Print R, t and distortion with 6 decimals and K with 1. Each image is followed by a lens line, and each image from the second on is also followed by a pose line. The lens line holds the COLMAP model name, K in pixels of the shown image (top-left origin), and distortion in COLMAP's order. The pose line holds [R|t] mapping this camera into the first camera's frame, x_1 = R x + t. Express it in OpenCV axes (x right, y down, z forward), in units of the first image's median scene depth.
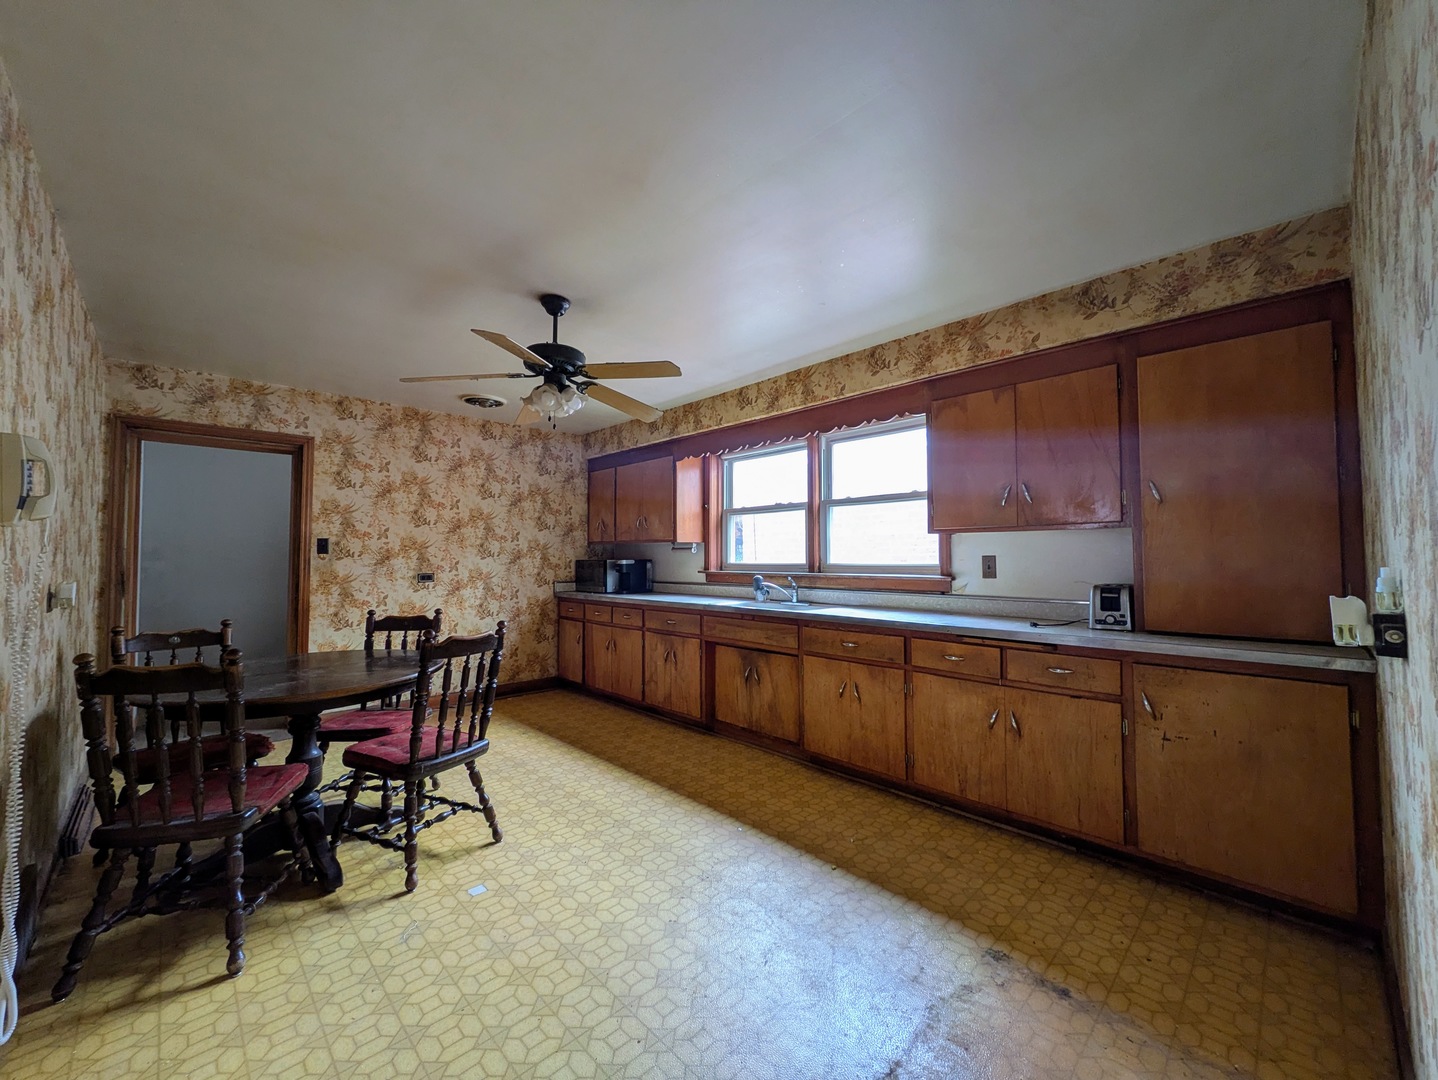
lens RADIAL K [[569.3, 0, 725.6], [0, 569.3, 534.5], [0, 0, 1]] dist [-0.001008, -0.000098]
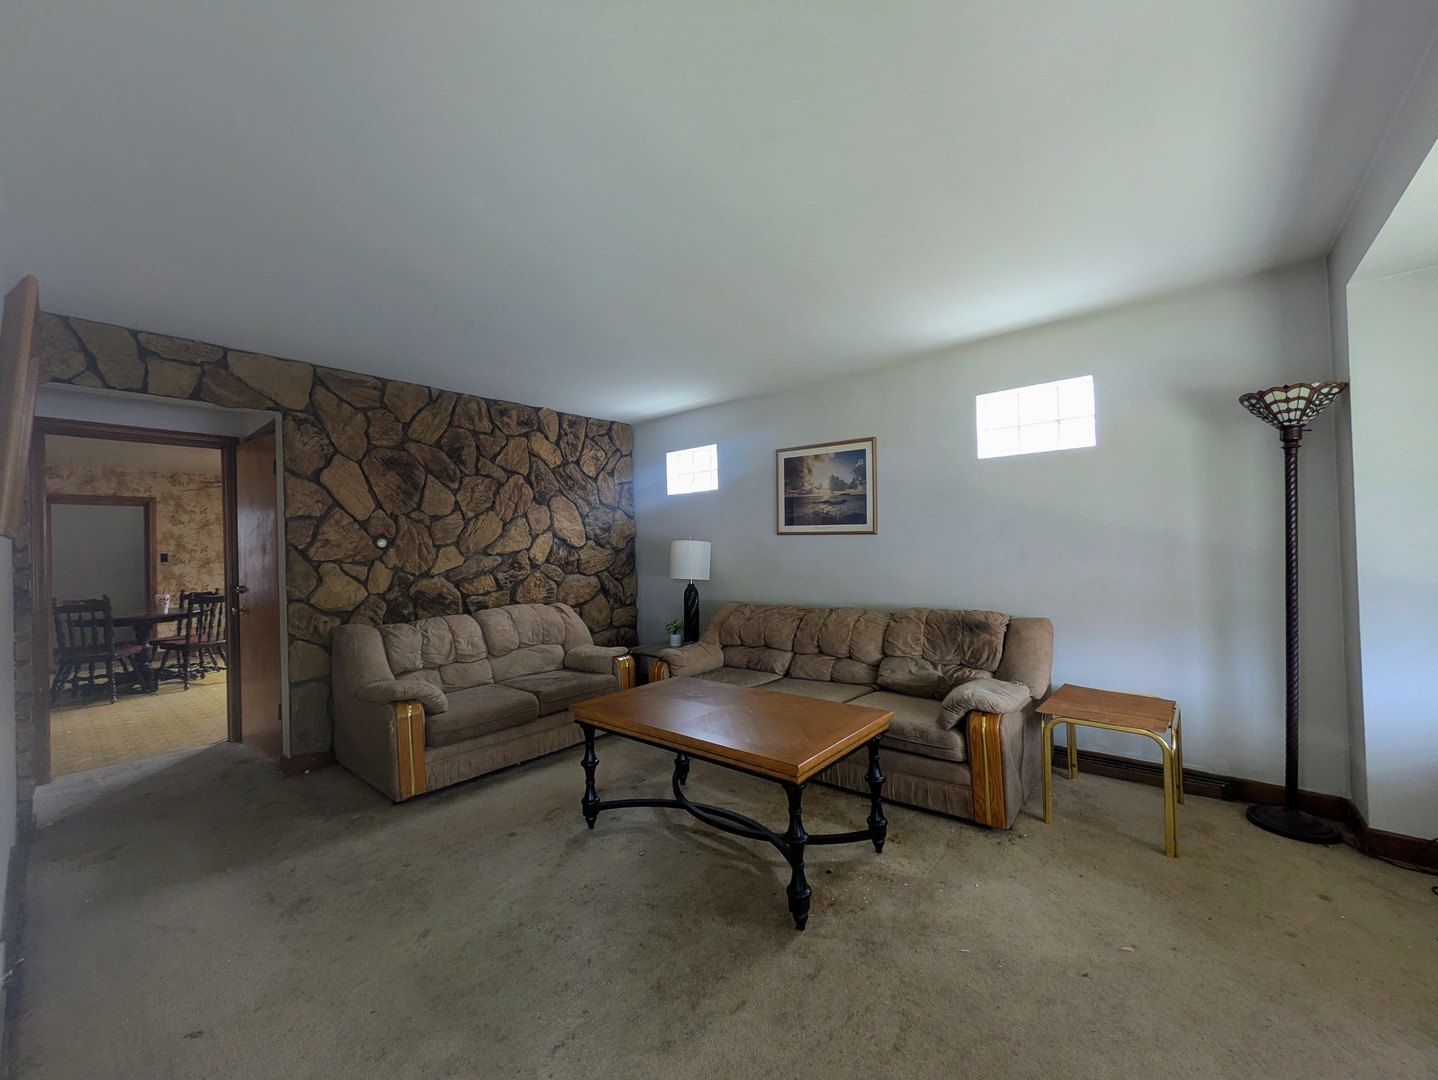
lens RADIAL K [[562.5, 0, 719.0], [0, 562.5, 540.0], [0, 0, 1]] dist [-0.000119, -0.000145]
pose [[0.993764, -0.018385, 0.109982, 0.834643], [0.015695, 0.999557, 0.025273, -0.053143], [-0.110398, -0.023390, 0.993612, -0.950761]]
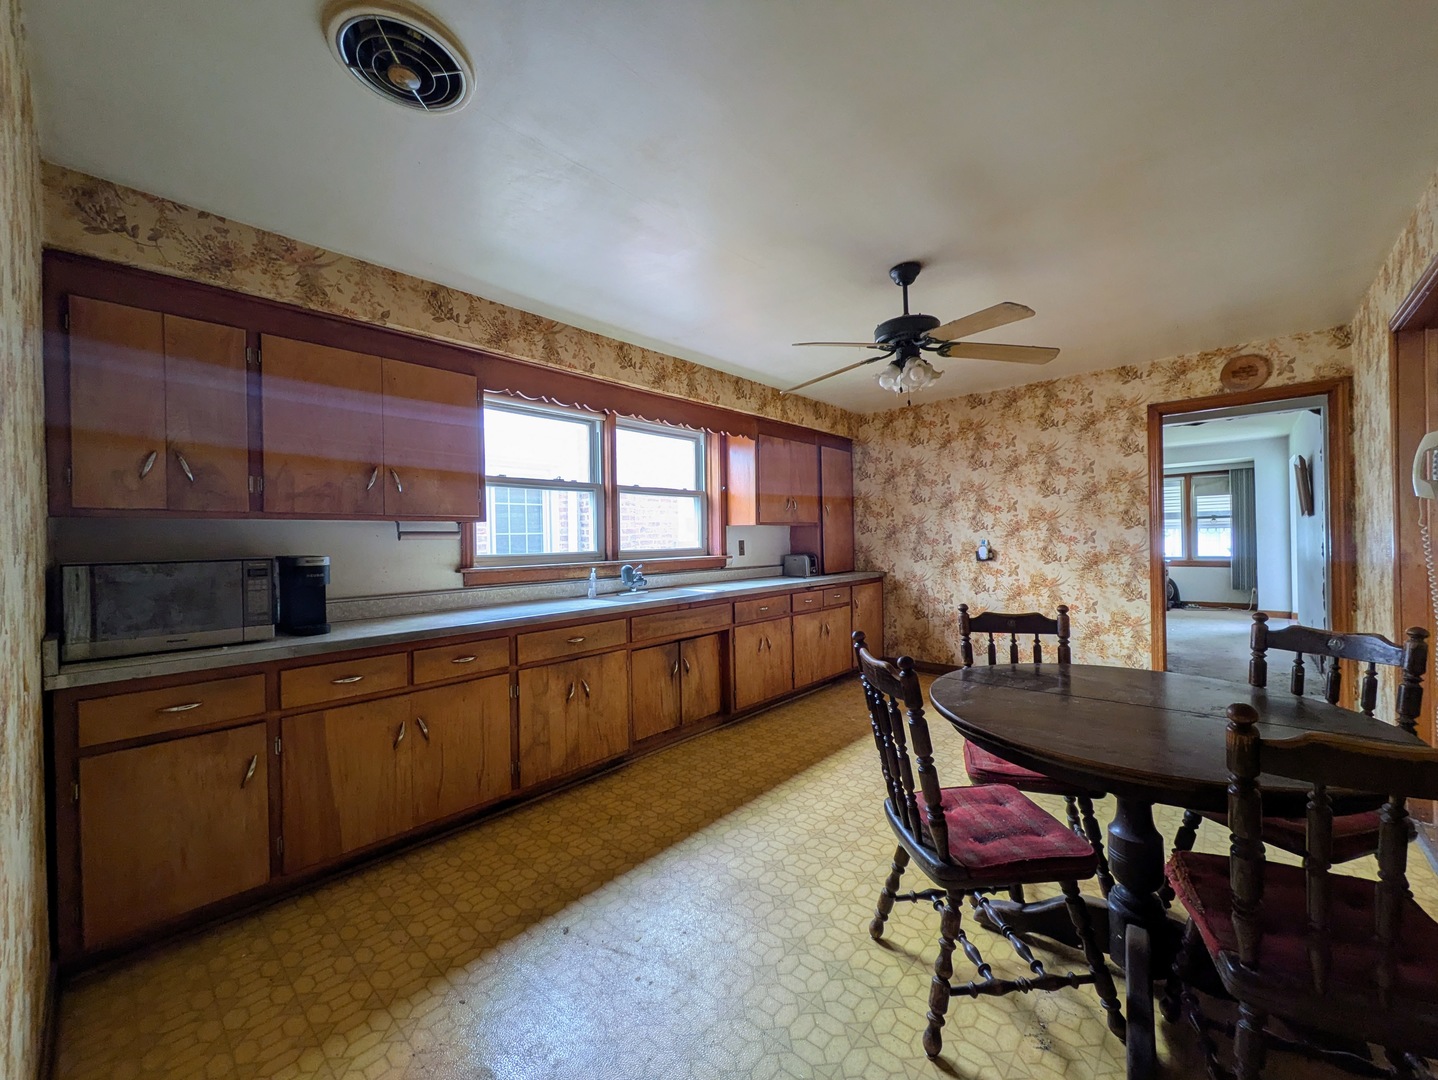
lens RADIAL K [[569.3, 0, 725.6], [0, 569.3, 534.5], [0, 0, 1]] dist [-0.001008, -0.000098]
pose [[-0.073458, 0.003836, 0.997291, -0.839970], [-0.030626, 0.999512, -0.006100, 0.025808], [-0.996828, -0.030991, -0.073304, 0.928320]]
